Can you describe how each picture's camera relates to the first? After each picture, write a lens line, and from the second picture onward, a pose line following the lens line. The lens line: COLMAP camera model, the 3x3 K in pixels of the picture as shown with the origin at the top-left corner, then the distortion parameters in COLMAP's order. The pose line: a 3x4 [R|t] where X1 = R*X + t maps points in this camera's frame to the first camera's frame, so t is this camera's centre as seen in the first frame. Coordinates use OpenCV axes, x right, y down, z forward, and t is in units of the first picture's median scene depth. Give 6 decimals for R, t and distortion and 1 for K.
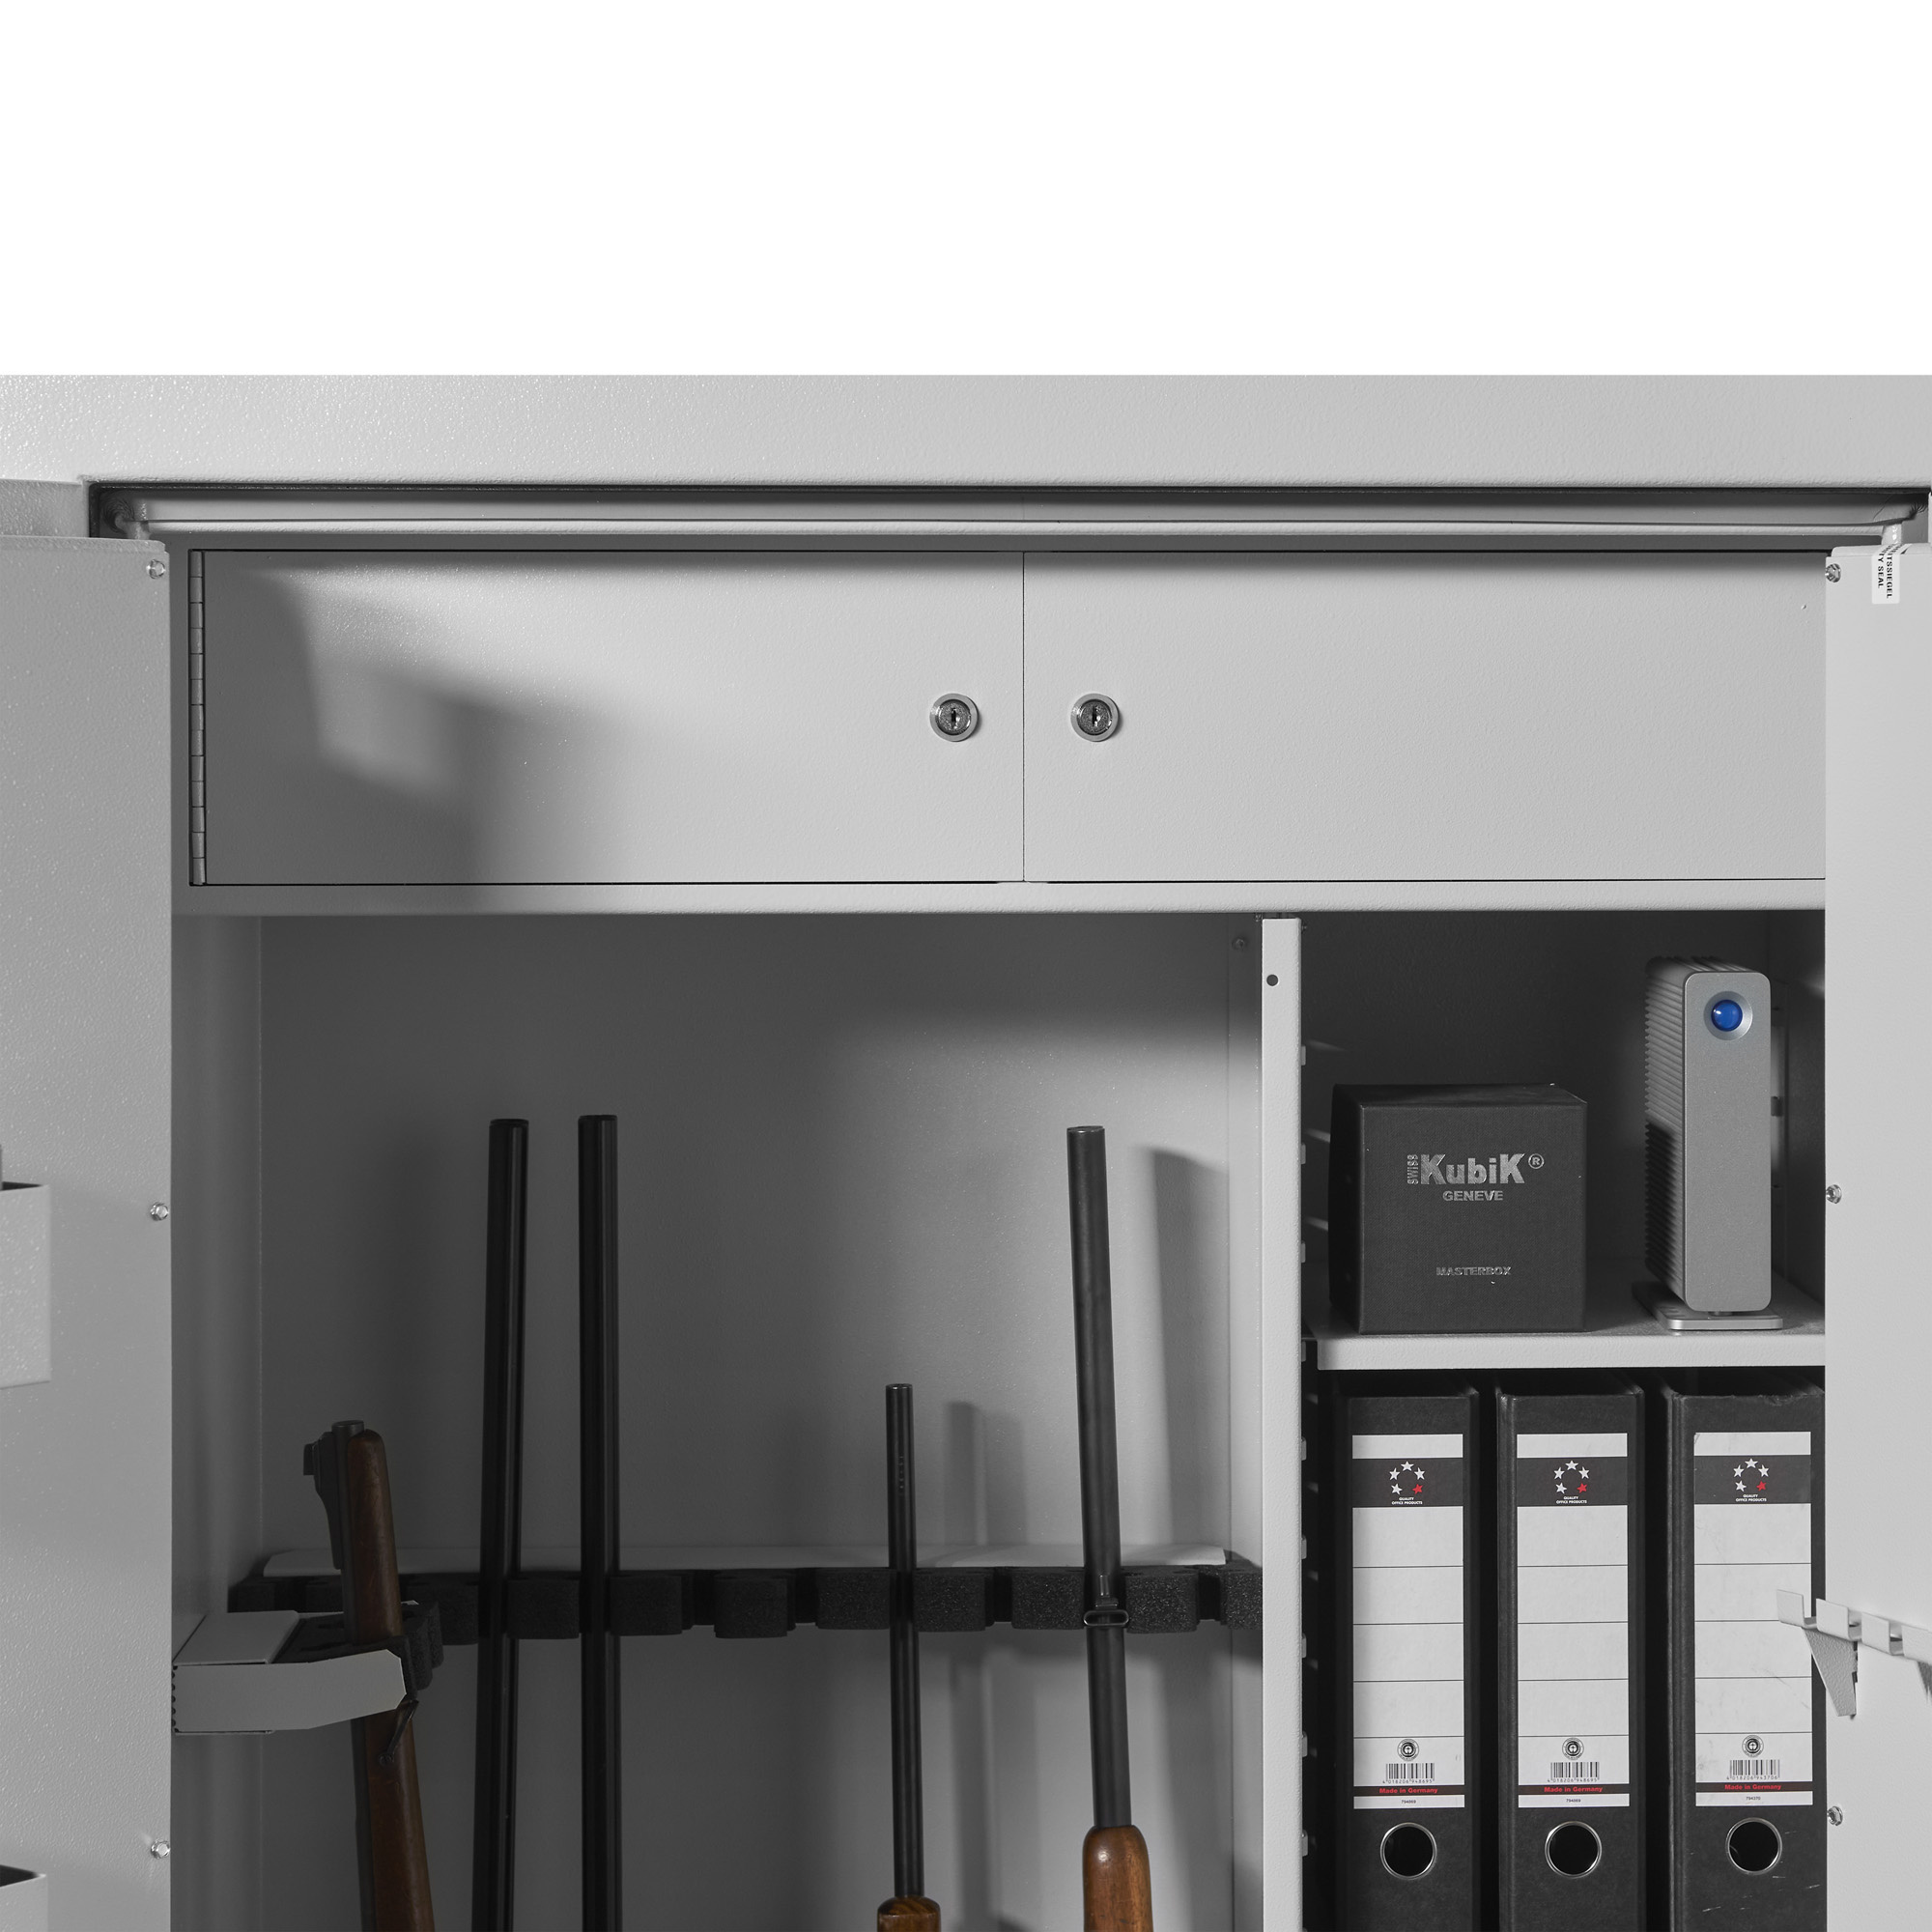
lens RADIAL K [[5162.5, 0, 1199.8], [0, 5162.5, 829.3], [0, 0, 1]] dist [-0.083144, -0.185032]
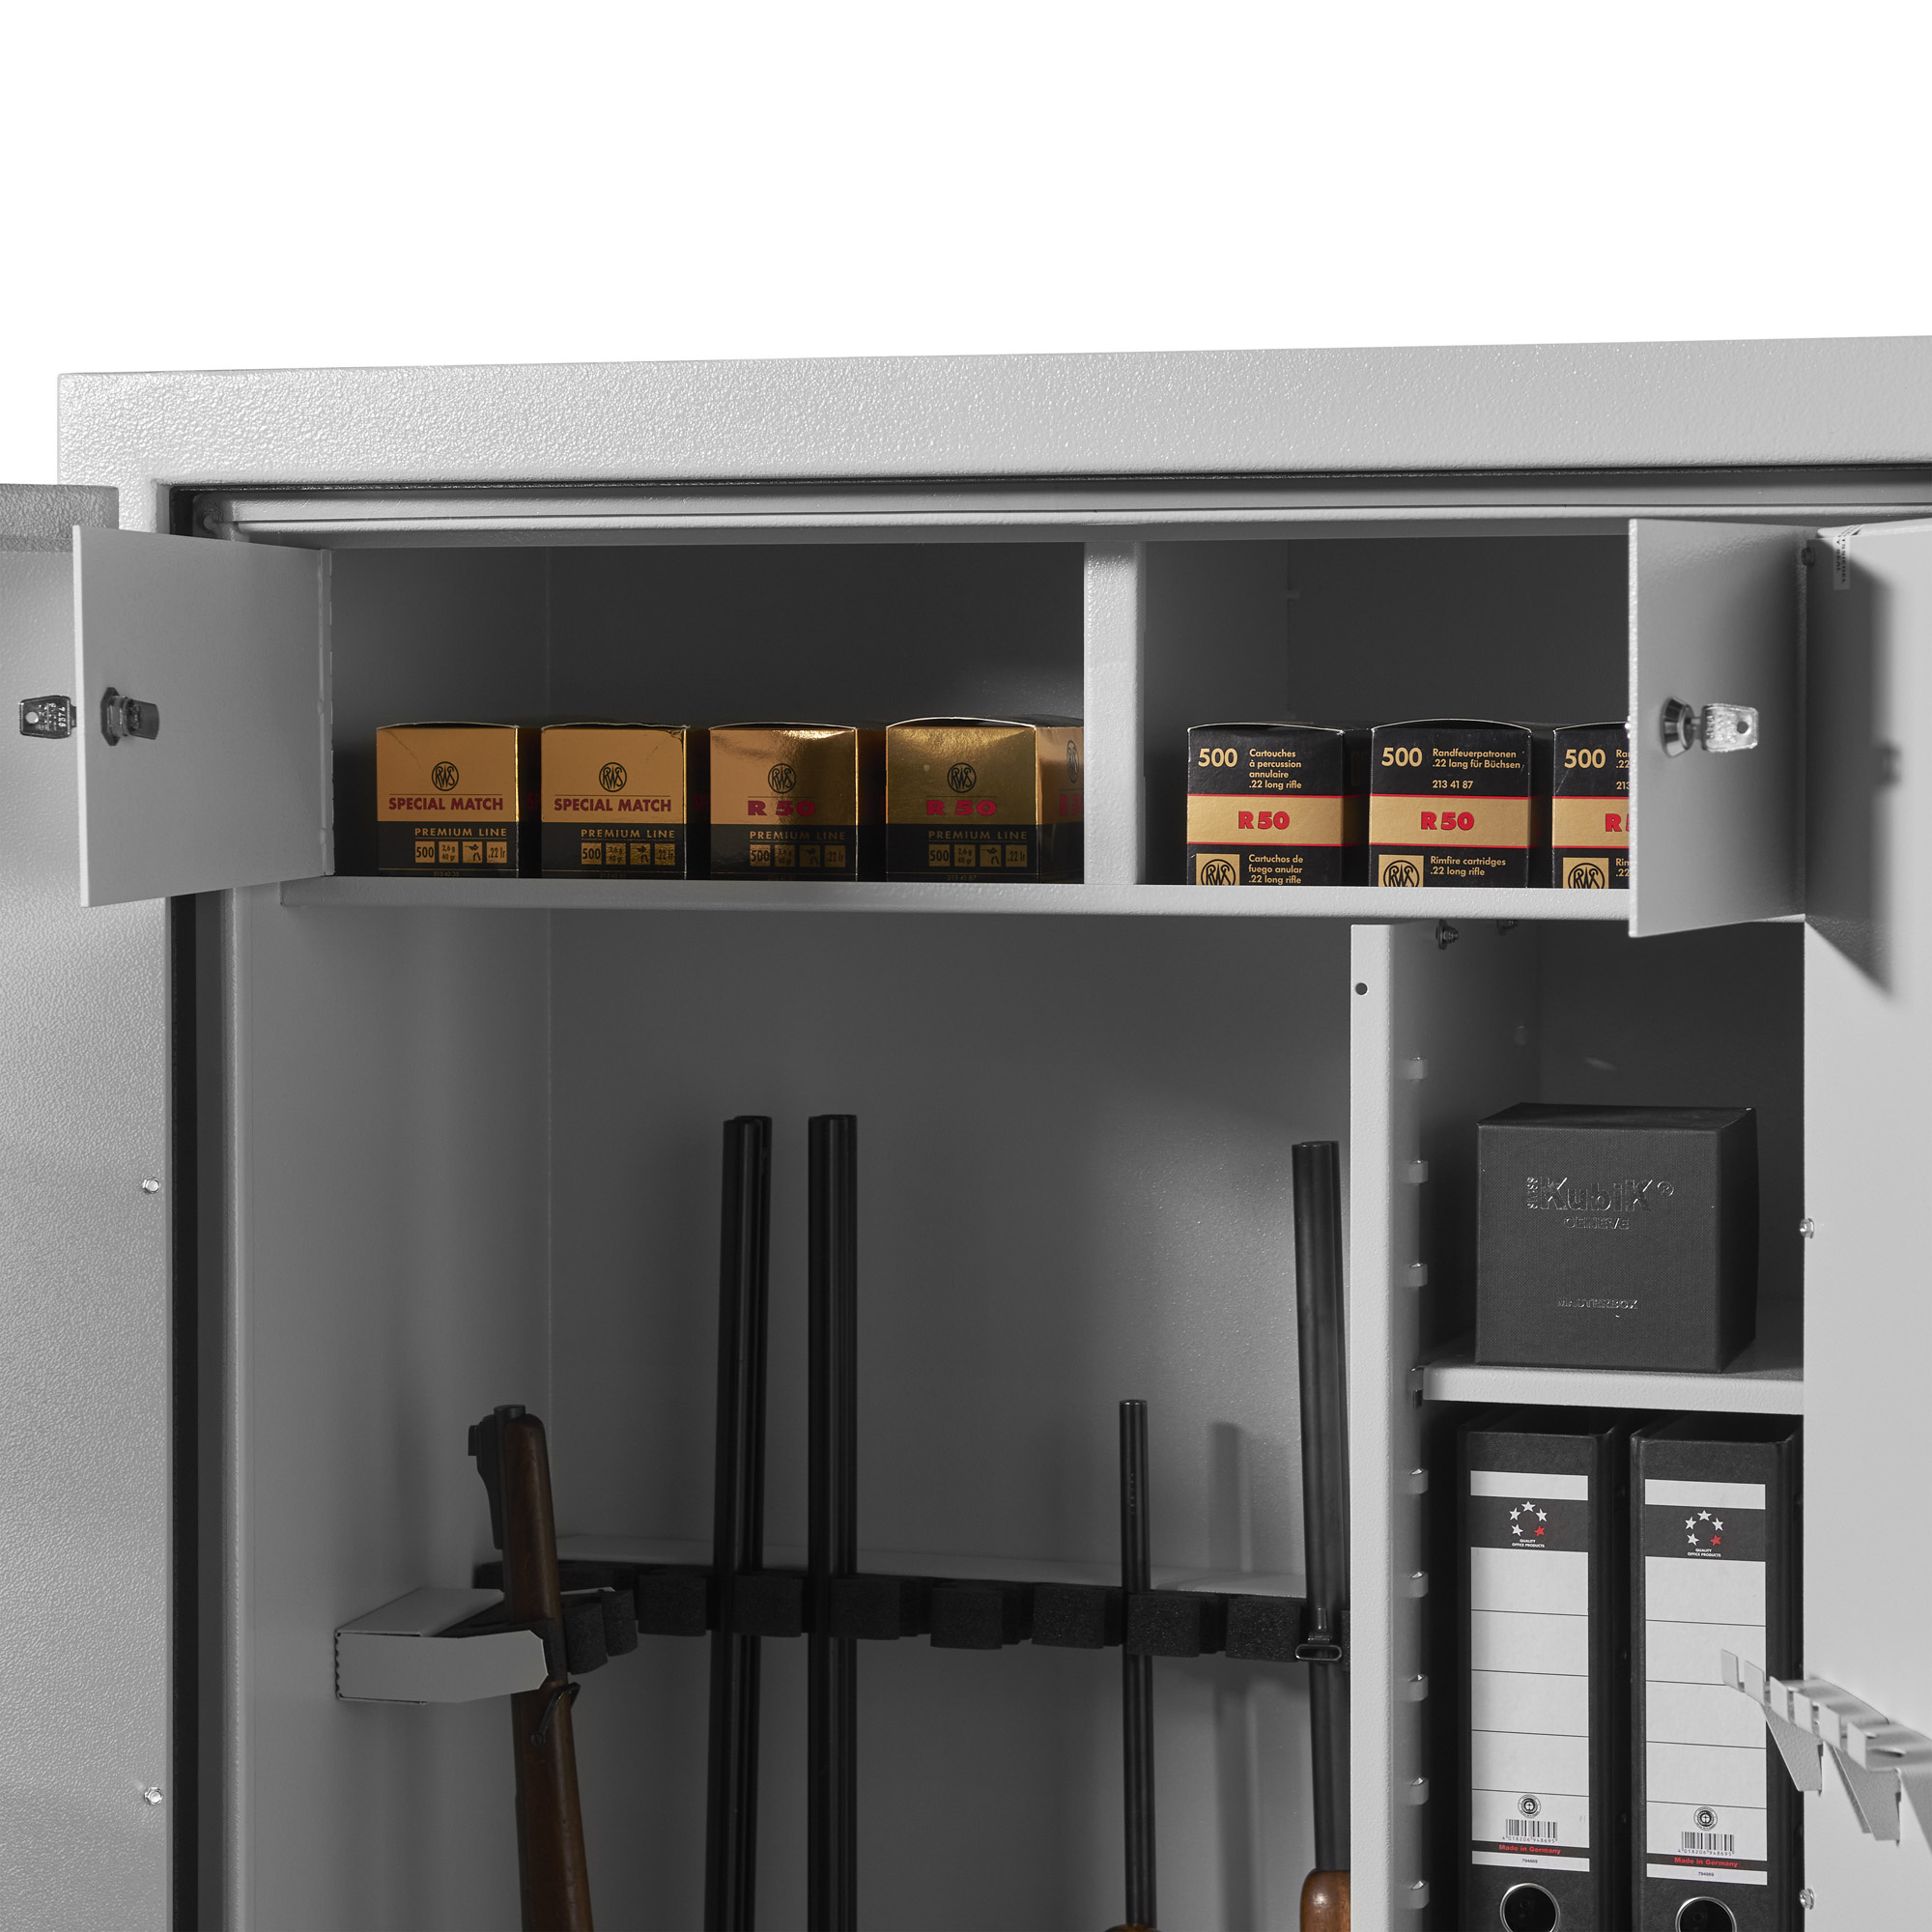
lens RADIAL K [[5610.4, 0, 966.0], [0, 5610.4, 966.0], [0, 0, 1]] dist [-0.203277, 1.495019]
pose [[0.921158, 0.018224, -0.388763, 0.341251], [-0.009417, 0.999654, 0.024547, 0.000345], [0.389076, -0.018950, 0.921011, 0.018076]]
